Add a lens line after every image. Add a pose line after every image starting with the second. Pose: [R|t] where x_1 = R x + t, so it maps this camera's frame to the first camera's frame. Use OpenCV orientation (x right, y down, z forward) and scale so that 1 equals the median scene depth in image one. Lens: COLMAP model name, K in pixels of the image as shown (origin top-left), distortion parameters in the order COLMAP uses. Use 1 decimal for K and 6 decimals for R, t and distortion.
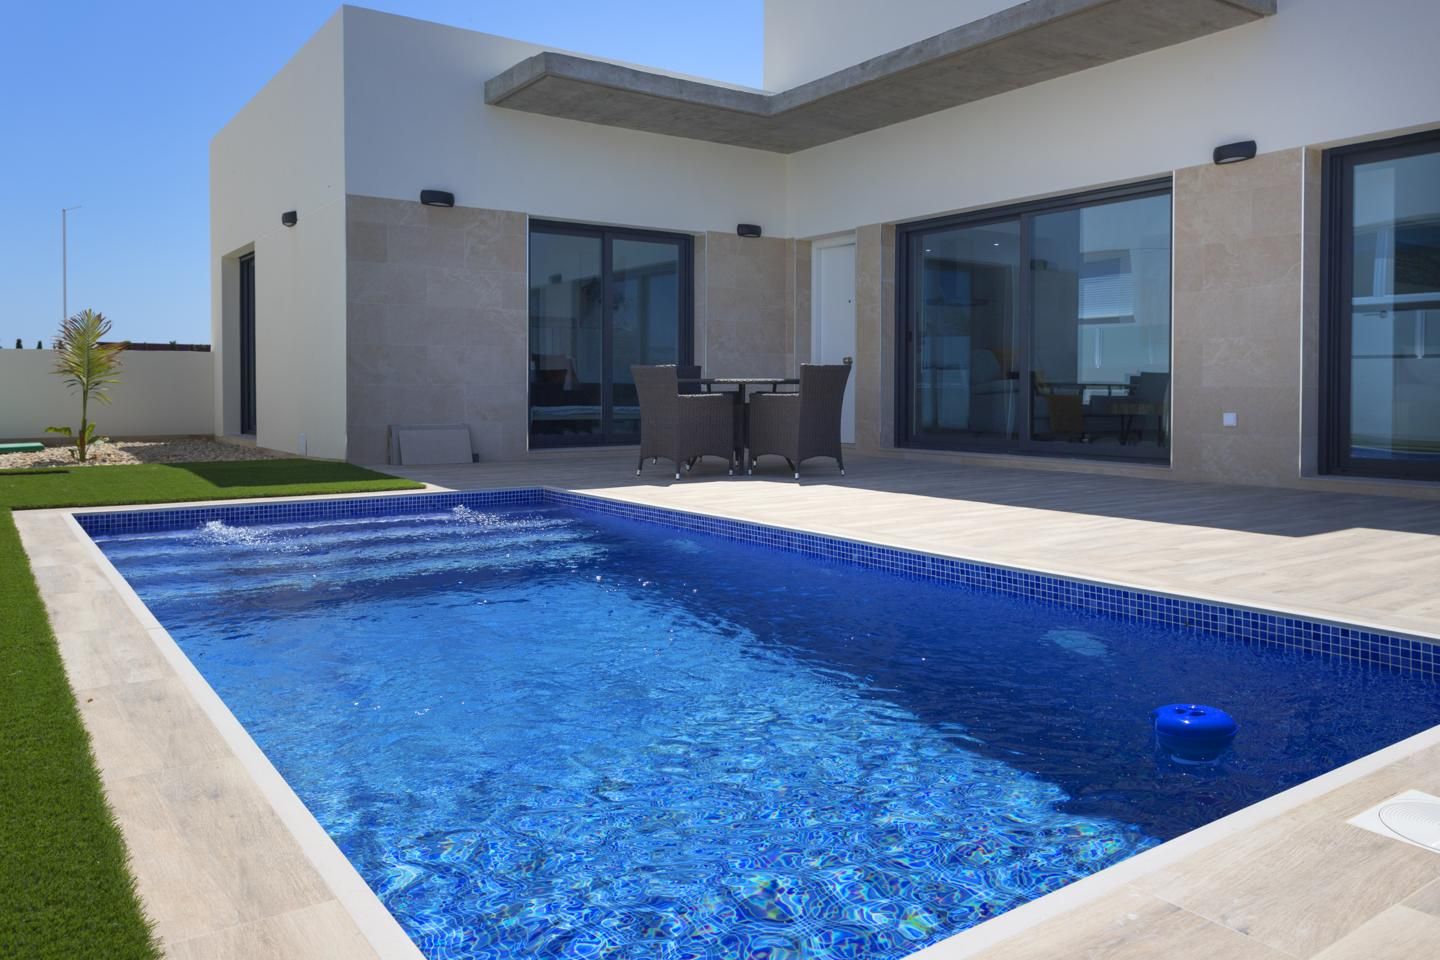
lens RADIAL K [[1042.2, 0, 700.4], [0, 1042.2, 413.2], [0, 0, 1]] dist [-0.006871, -0.000809]
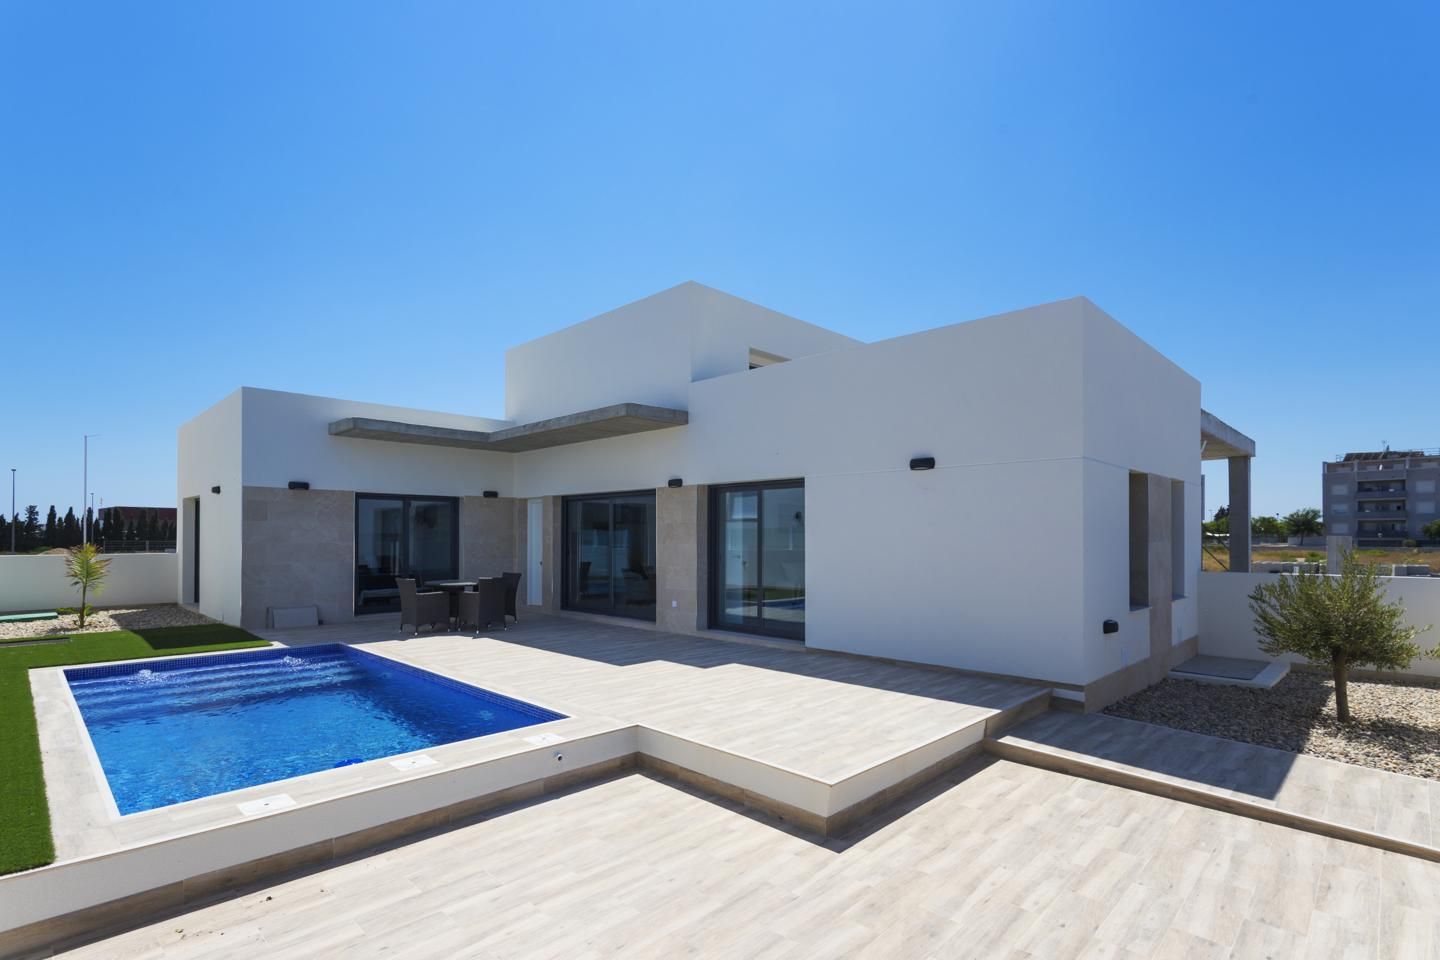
lens RADIAL K [[697.7, 0, 716.8], [0, 697.7, 528.1], [0, 0, 1]] dist [-0.000806, -0.000001]
pose [[0.983746, 0.001324, 0.179559, 0.270718], [0.004681, 0.999444, -0.033018, -0.085531], [-0.179502, 0.033322, 0.983193, -0.384886]]
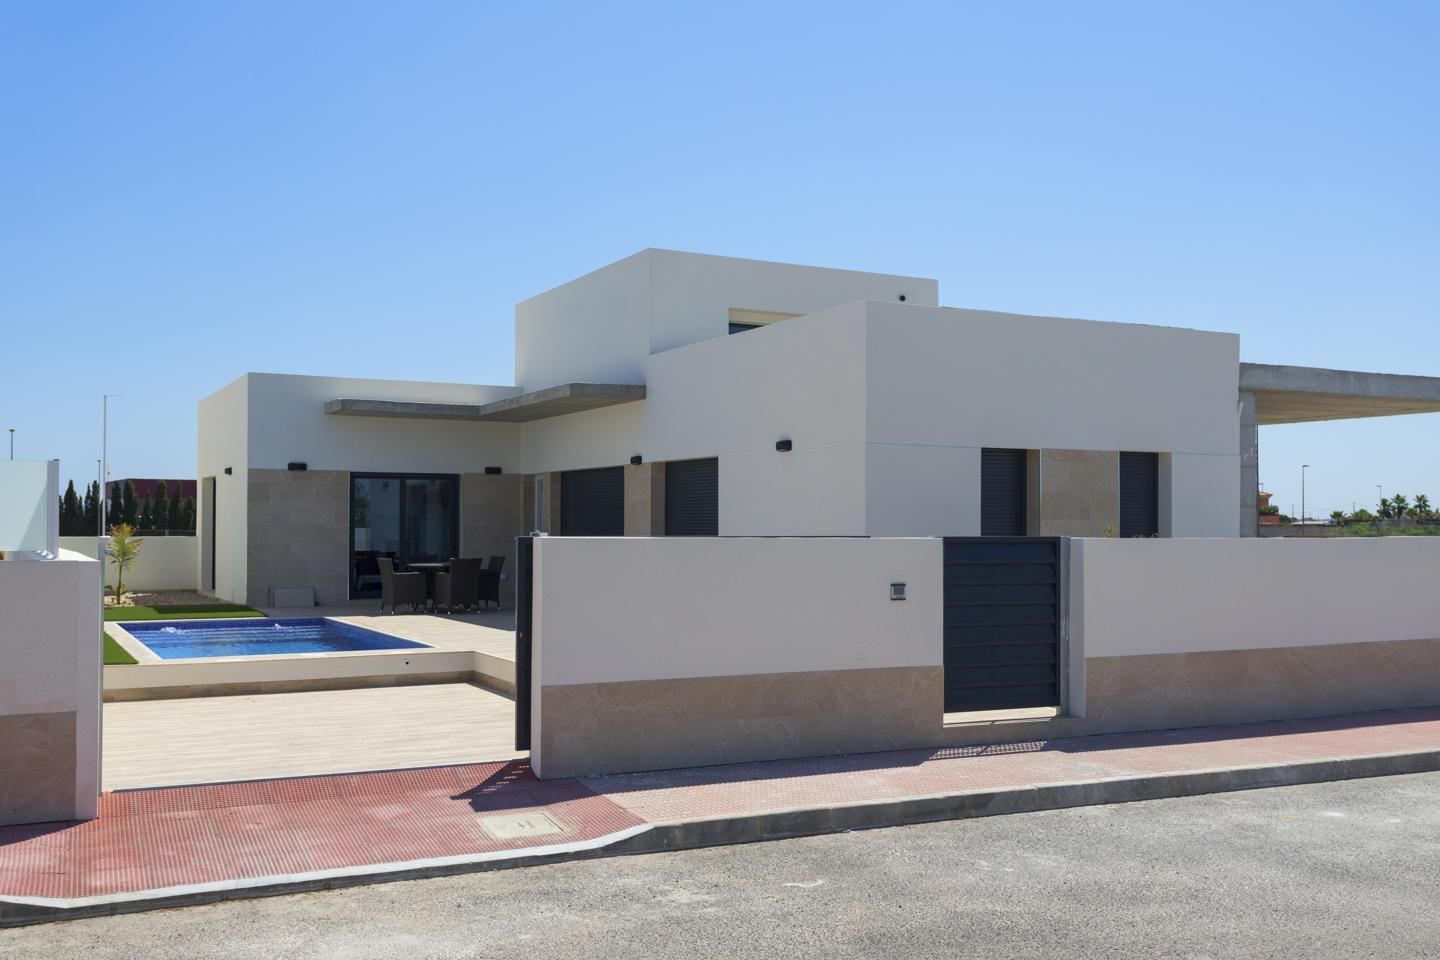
lens RADIAL K [[1416.7, 0, 720.0], [0, 1416.7, 480.0], [0, 0, 1]] dist [-0.021301, -0.012491]
pose [[0.991872, -0.002967, -0.127205, 0.846500], [-0.004007, 0.998504, -0.054533, -0.045936], [0.127176, 0.054599, 0.990376, -1.464210]]
